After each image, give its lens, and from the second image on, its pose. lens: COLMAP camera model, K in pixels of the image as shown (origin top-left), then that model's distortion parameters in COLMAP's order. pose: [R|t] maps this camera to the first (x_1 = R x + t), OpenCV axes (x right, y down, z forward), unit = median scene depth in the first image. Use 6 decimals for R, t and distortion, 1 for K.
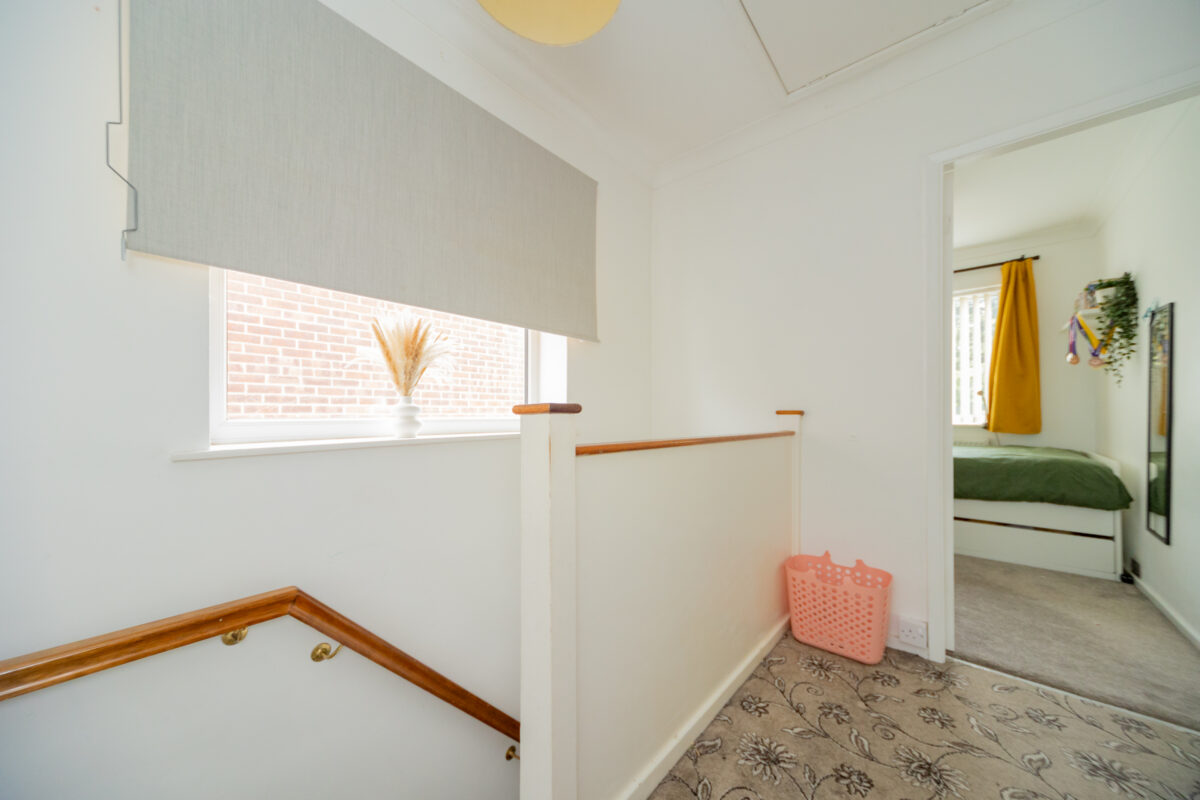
lens RADIAL K [[424.0, 0, 589.2], [0, 424.0, 416.2], [0, 0, 1]] dist [0.001571, 0.000300]
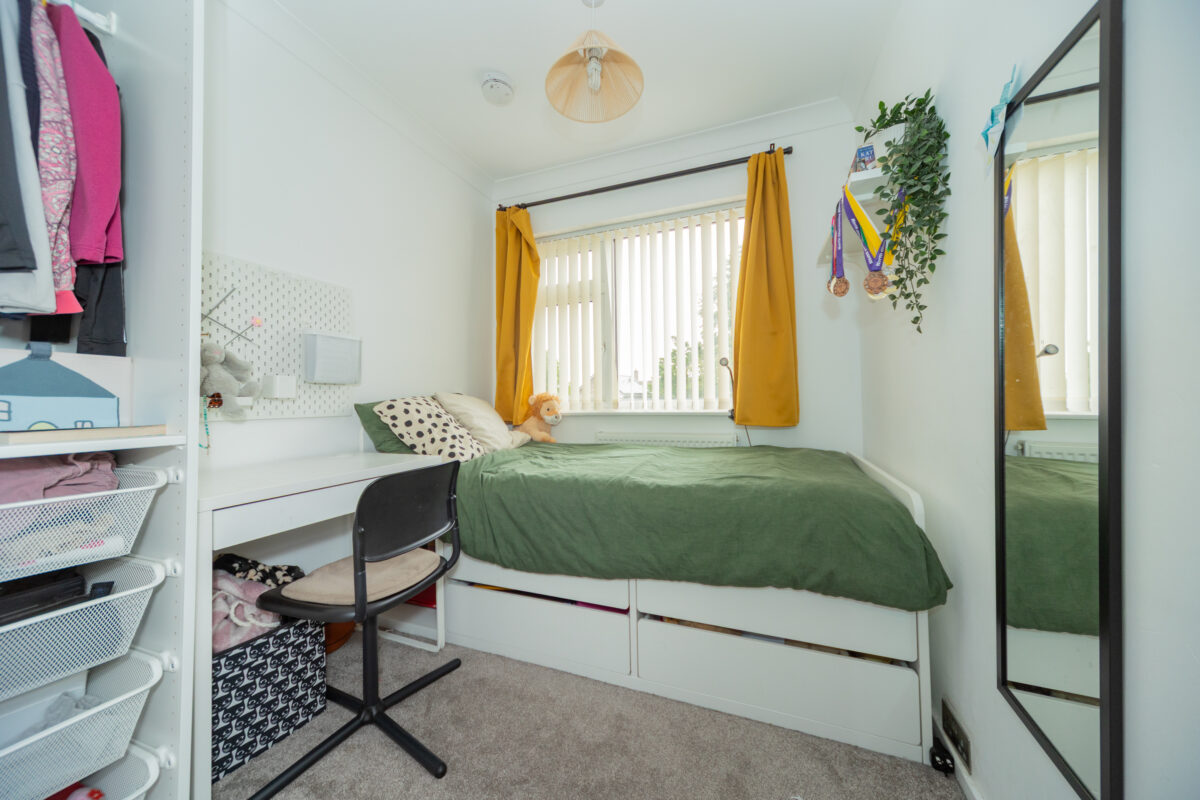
lens RADIAL K [[424.0, 0, 601.2], [0, 424.0, 398.5], [0, 0, 1]] dist [0.001571, 0.000300]
pose [[0.934889, -0.011747, 0.354745, 0.748416], [0.015167, 0.999861, -0.006861, 0.001530], [-0.354615, 0.011795, 0.934938, 0.680483]]
